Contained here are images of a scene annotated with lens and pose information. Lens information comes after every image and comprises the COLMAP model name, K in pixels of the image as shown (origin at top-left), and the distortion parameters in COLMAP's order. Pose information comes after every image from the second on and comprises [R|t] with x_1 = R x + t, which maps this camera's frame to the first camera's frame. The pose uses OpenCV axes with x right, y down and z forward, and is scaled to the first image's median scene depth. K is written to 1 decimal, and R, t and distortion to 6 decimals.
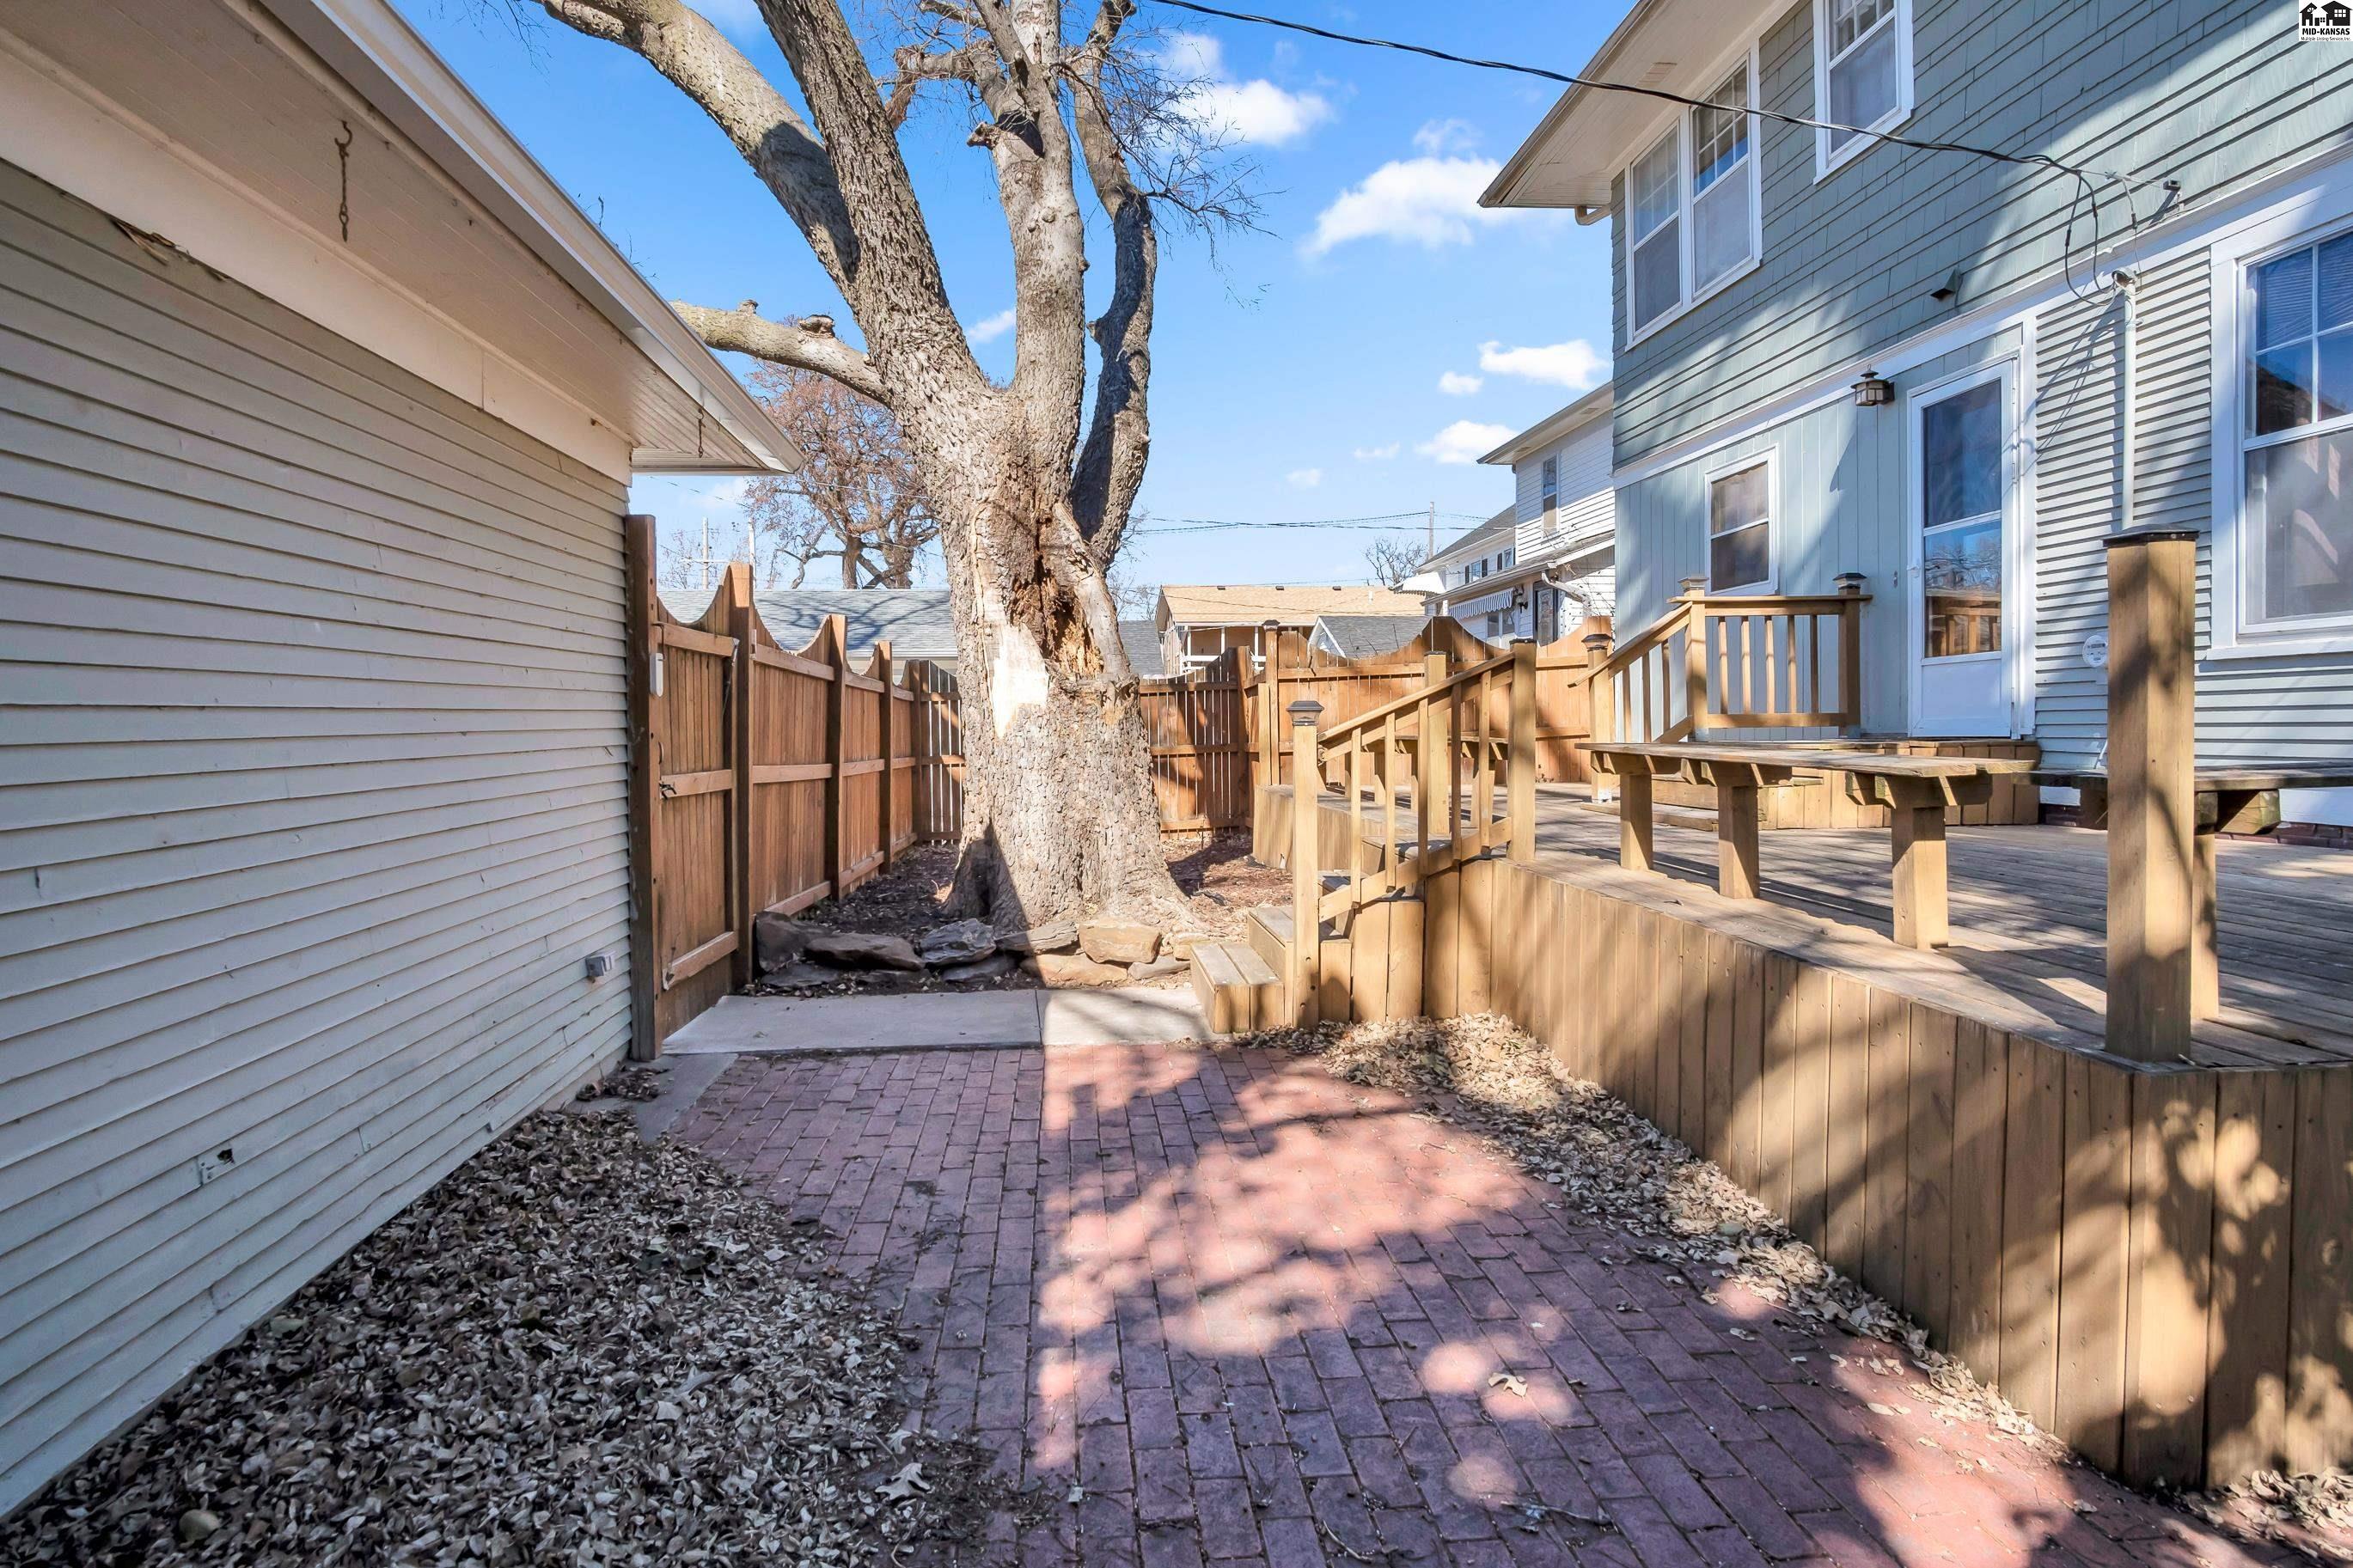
lens RADIAL K [[1284.5, 0, 1135.1], [0, 1284.5, 741.2], [0, 0, 1]] dist [-0.031243, 0.007472]
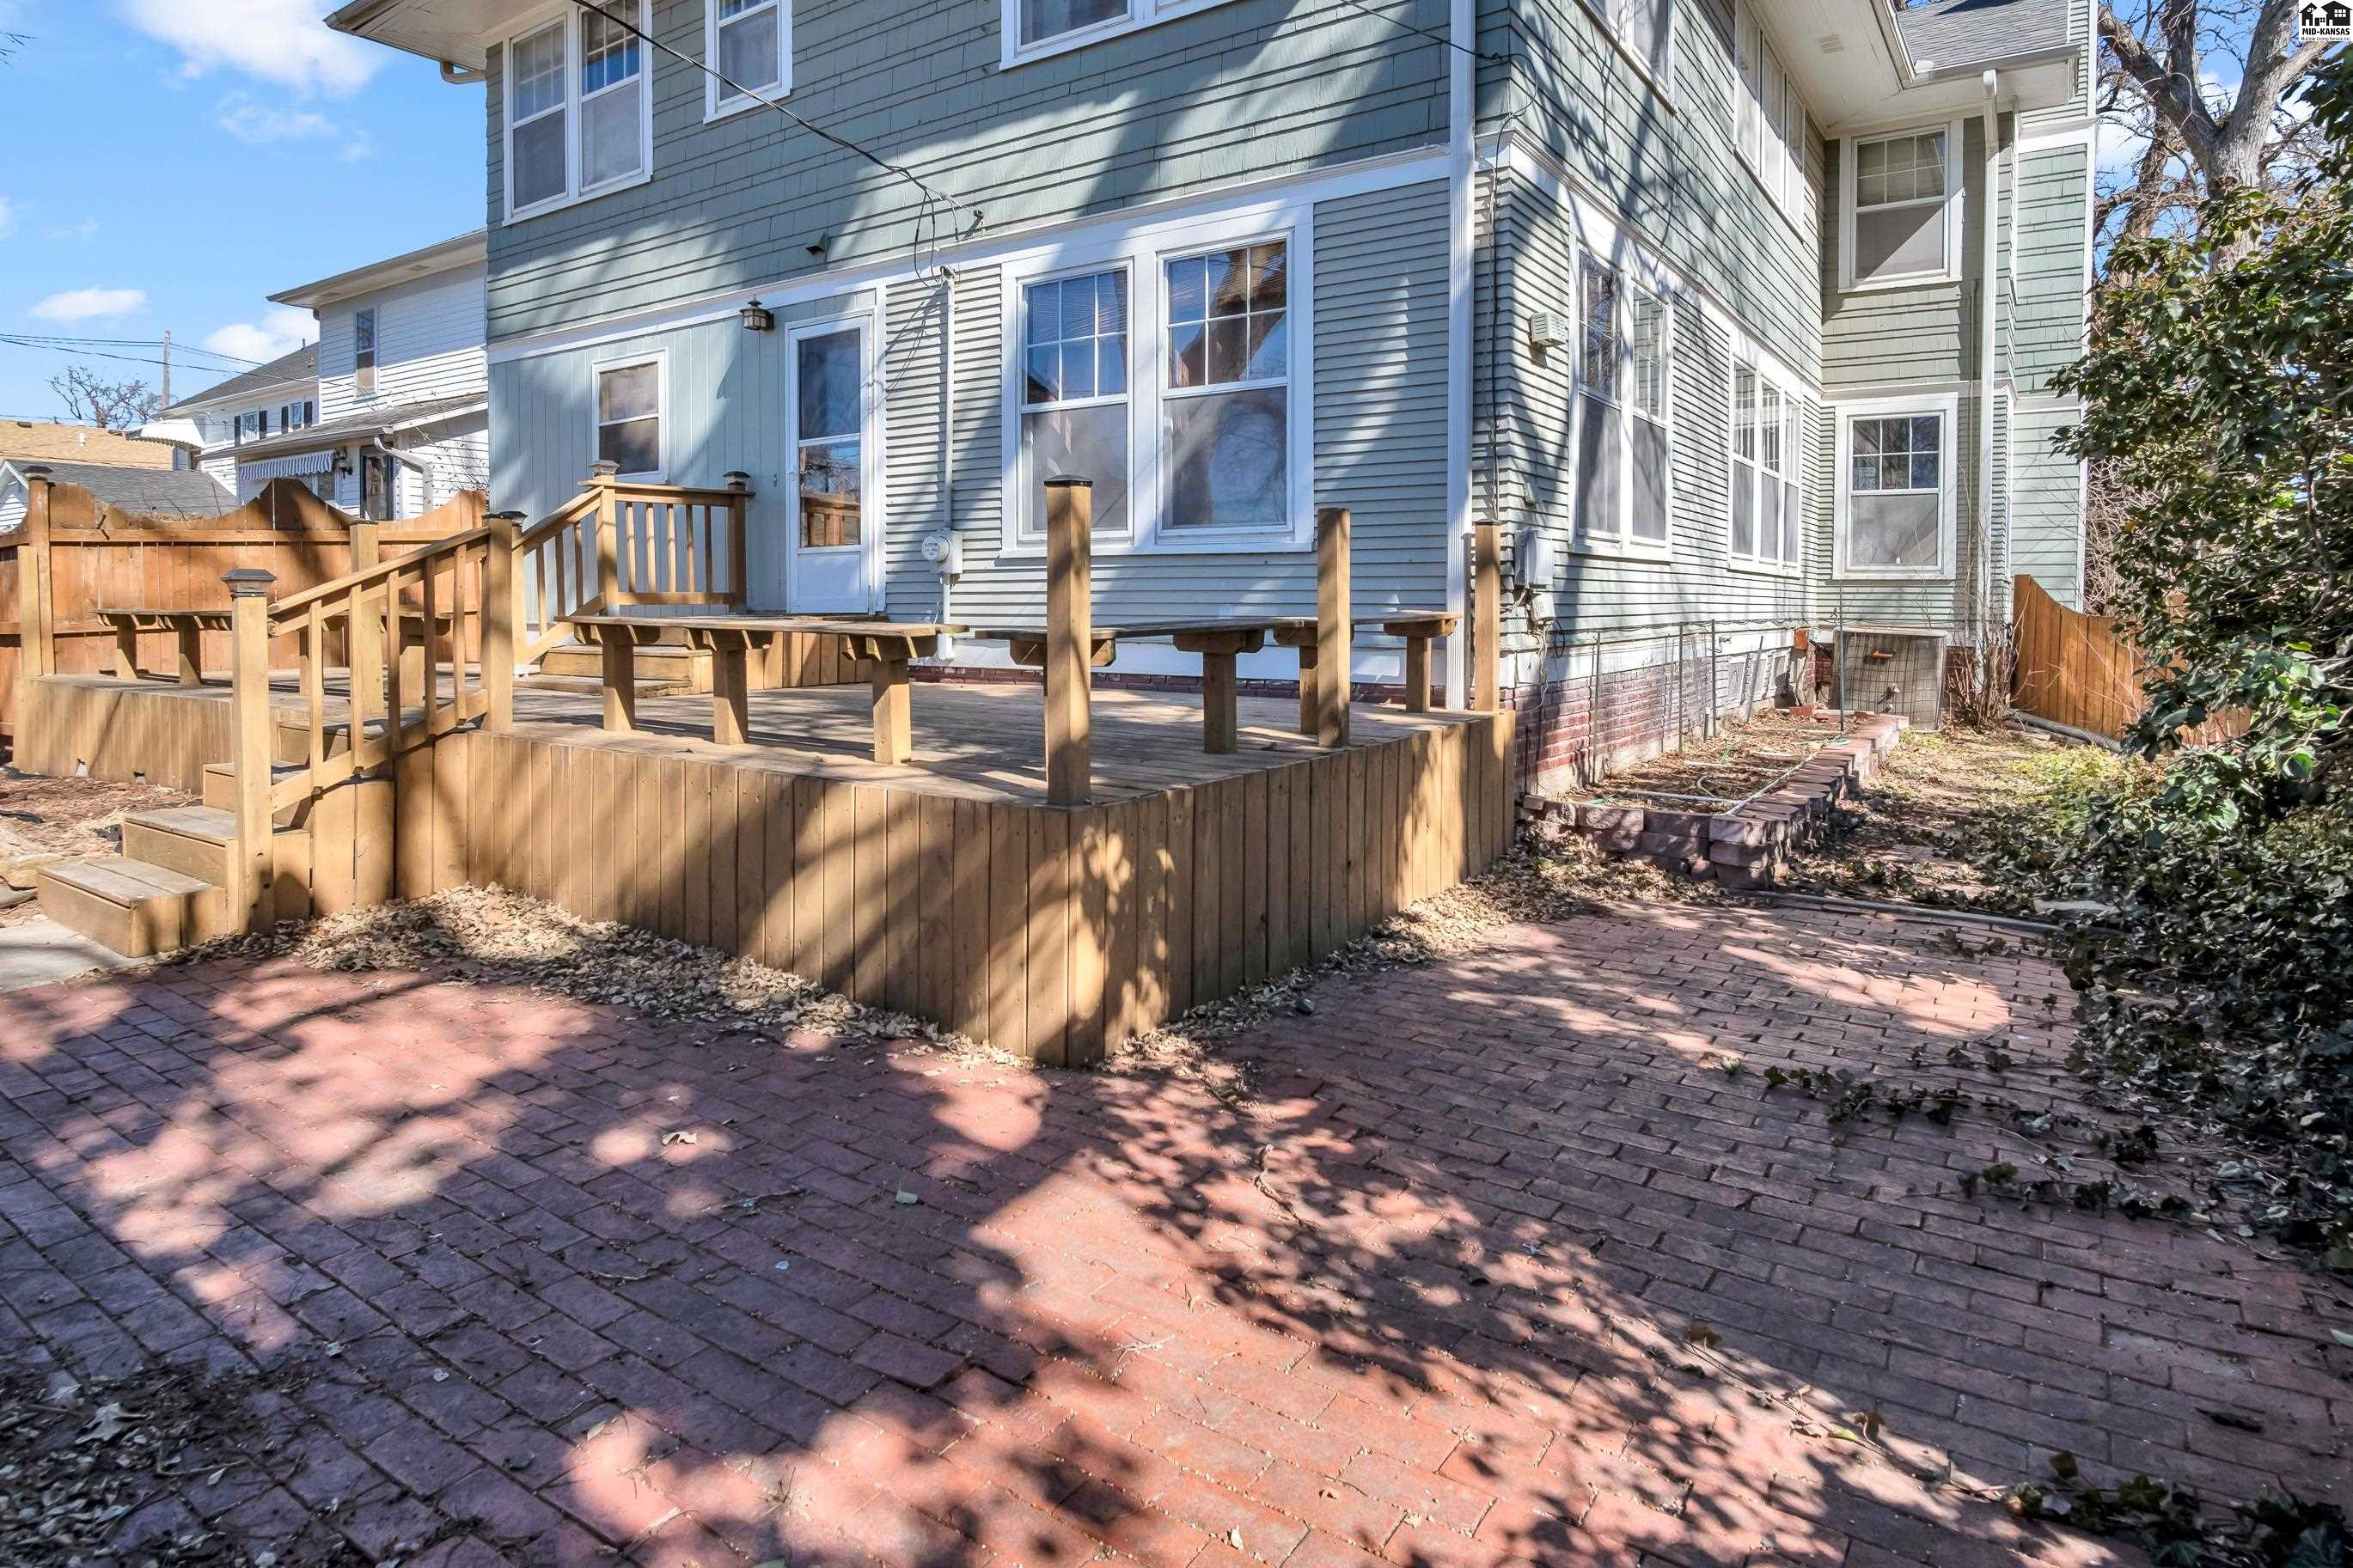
lens RADIAL K [[1338.3, 0, 1100.4], [0, 1338.3, 610.7], [0, 0, 1]] dist [-0.029769, 0.011235]
pose [[0.659601, 0.005749, 0.751594, -0.176158], [0.001473, 0.999959, -0.008941, 0.006845], [-0.751614, 0.007004, 0.659566, -0.061565]]
